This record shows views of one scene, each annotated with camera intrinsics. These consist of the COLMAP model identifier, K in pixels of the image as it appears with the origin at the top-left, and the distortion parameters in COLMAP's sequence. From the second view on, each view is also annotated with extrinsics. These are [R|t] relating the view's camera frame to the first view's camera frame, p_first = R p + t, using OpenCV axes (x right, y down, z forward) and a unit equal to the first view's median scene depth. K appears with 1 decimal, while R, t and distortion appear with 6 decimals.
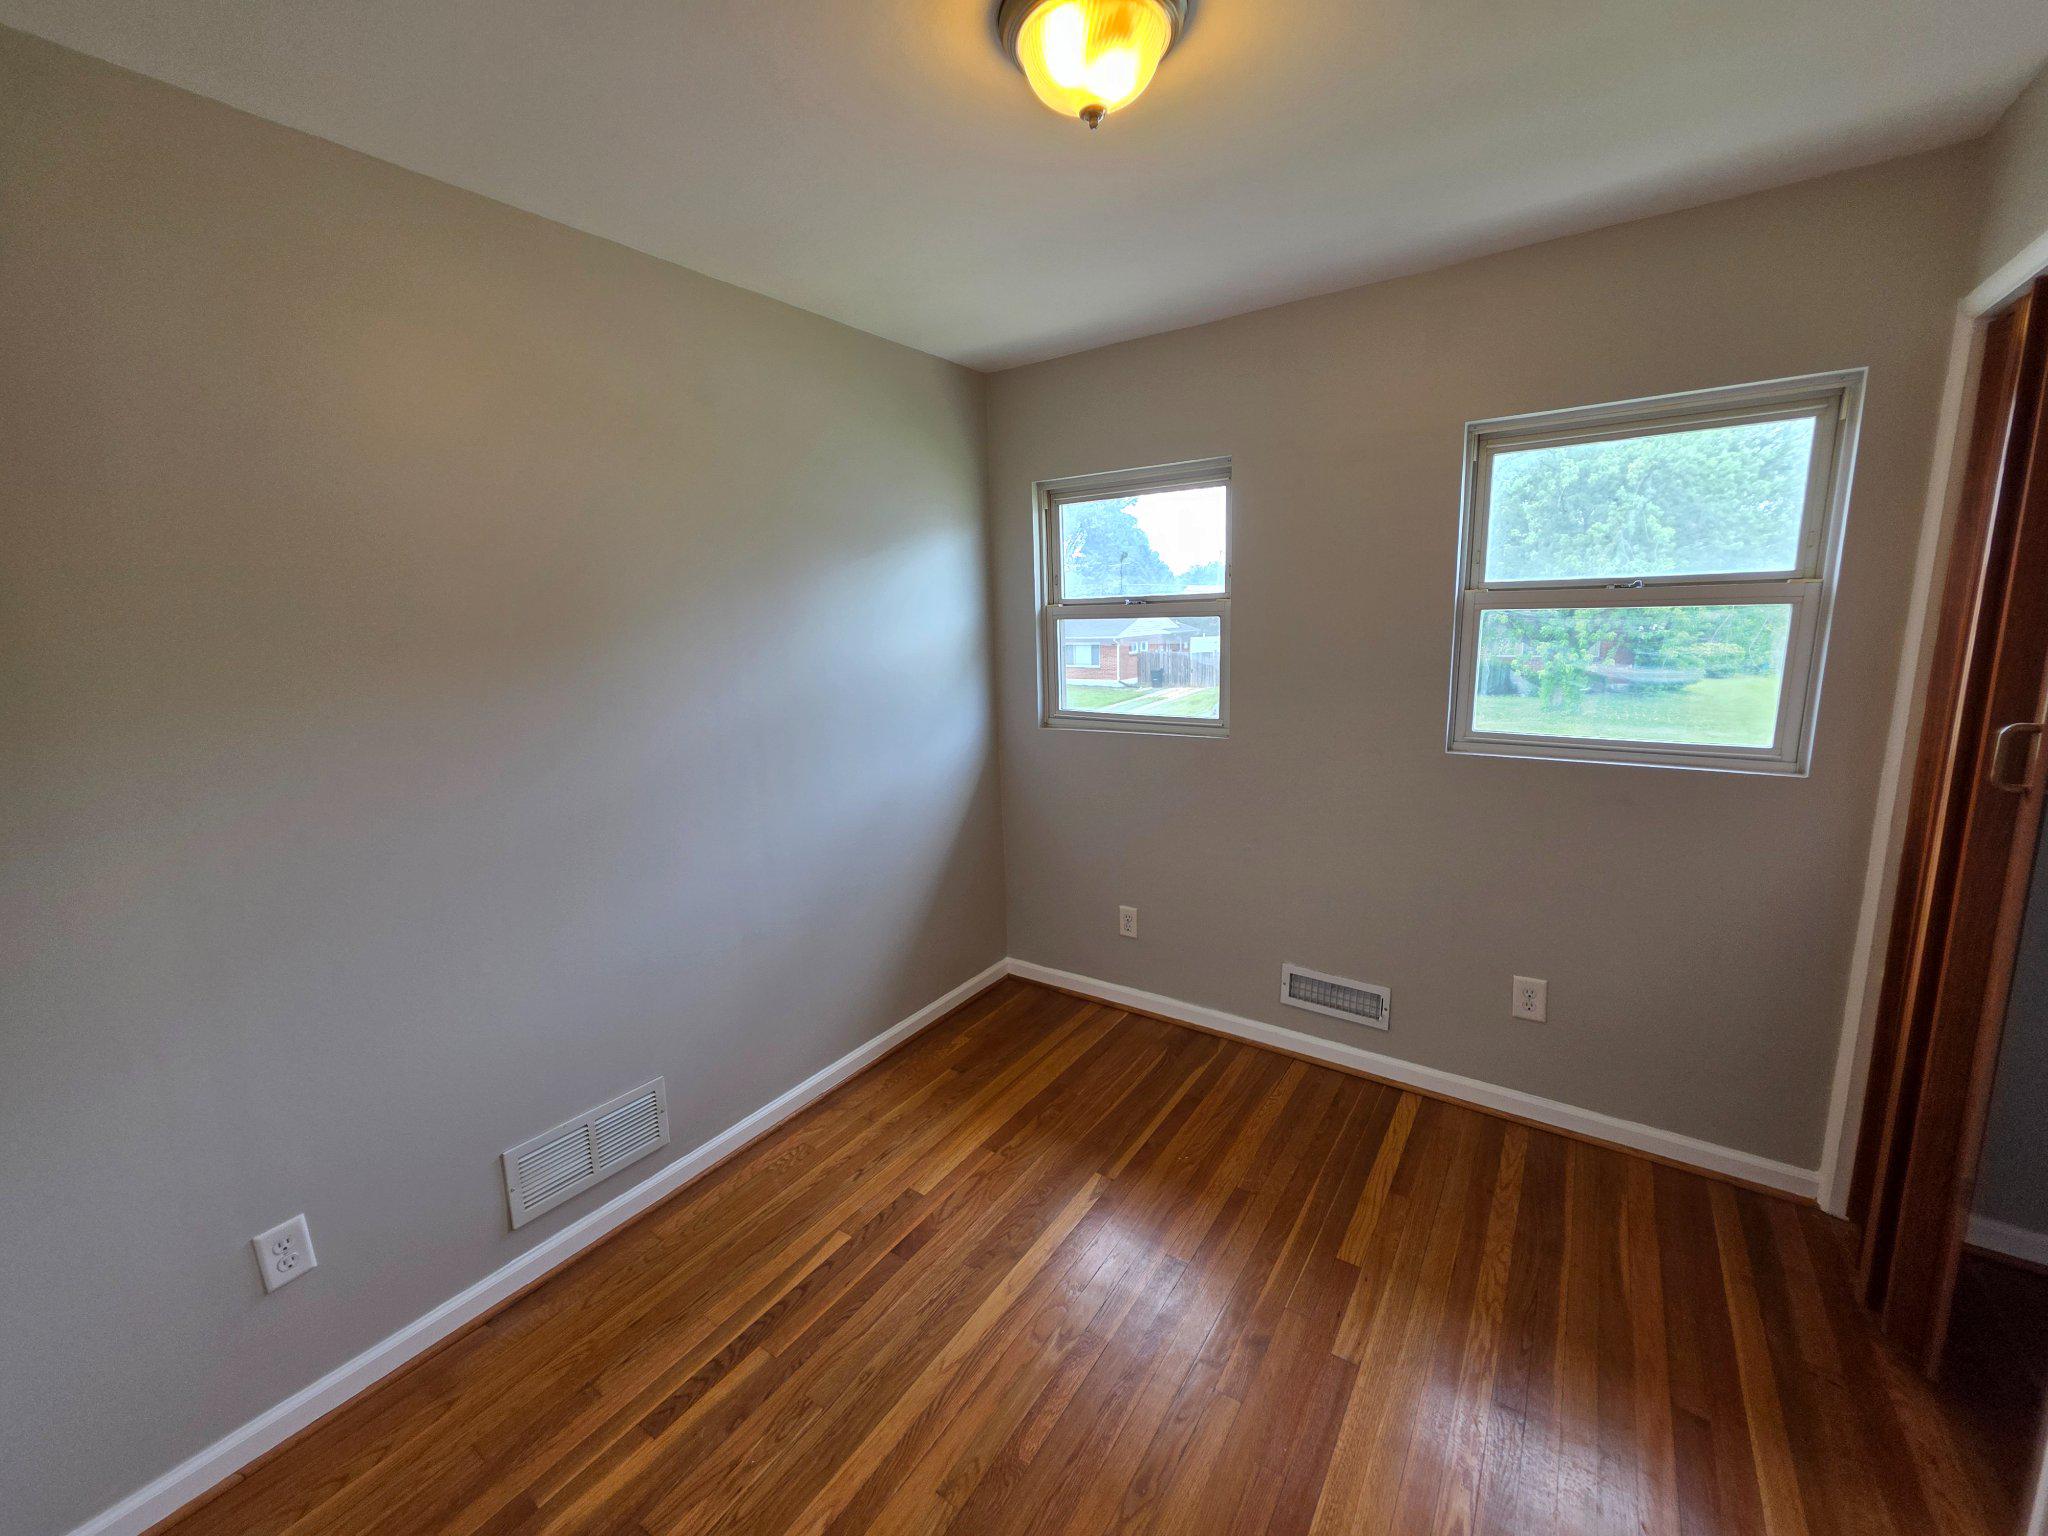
lens RADIAL K [[818.4, 0, 995.6], [0, 818.4, 762.4], [0, 0, 1]] dist [0.005680, -0.000396]
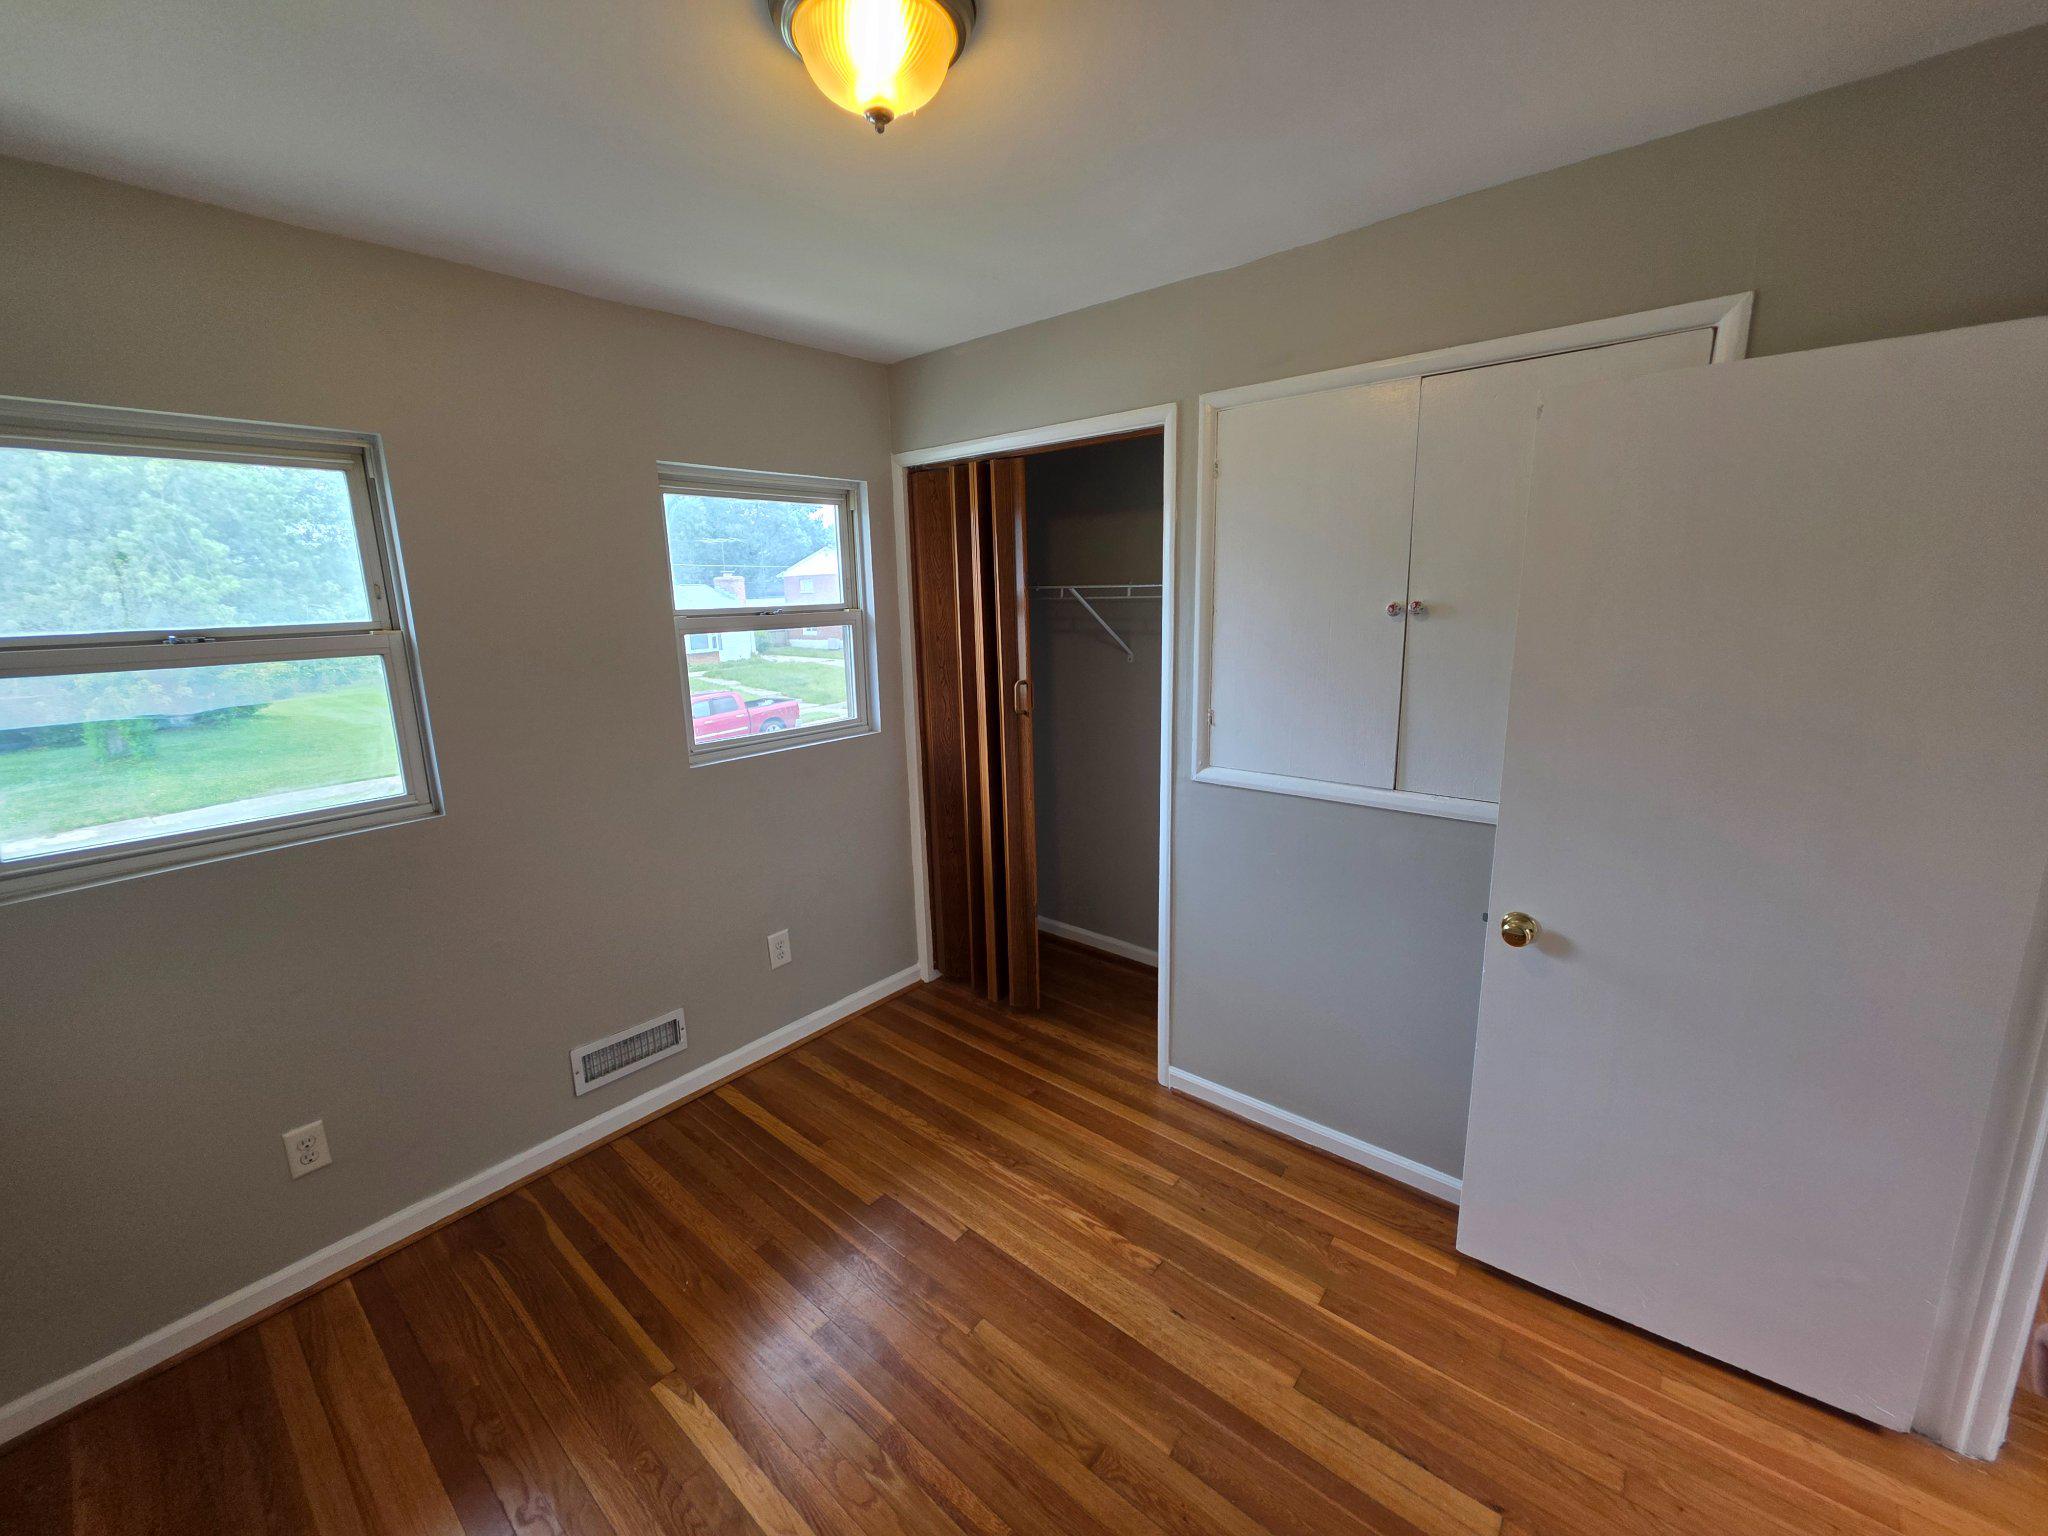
lens RADIAL K [[818.4, 0, 1035.8], [0, 818.4, 763.1], [0, 0, 1]] dist [0.005680, -0.000396]
pose [[0.078706, -0.183547, 0.979855, -0.476300], [0.204830, 0.964910, 0.164295, -0.104219], [-0.975628, 0.187772, 0.113541, 0.452192]]
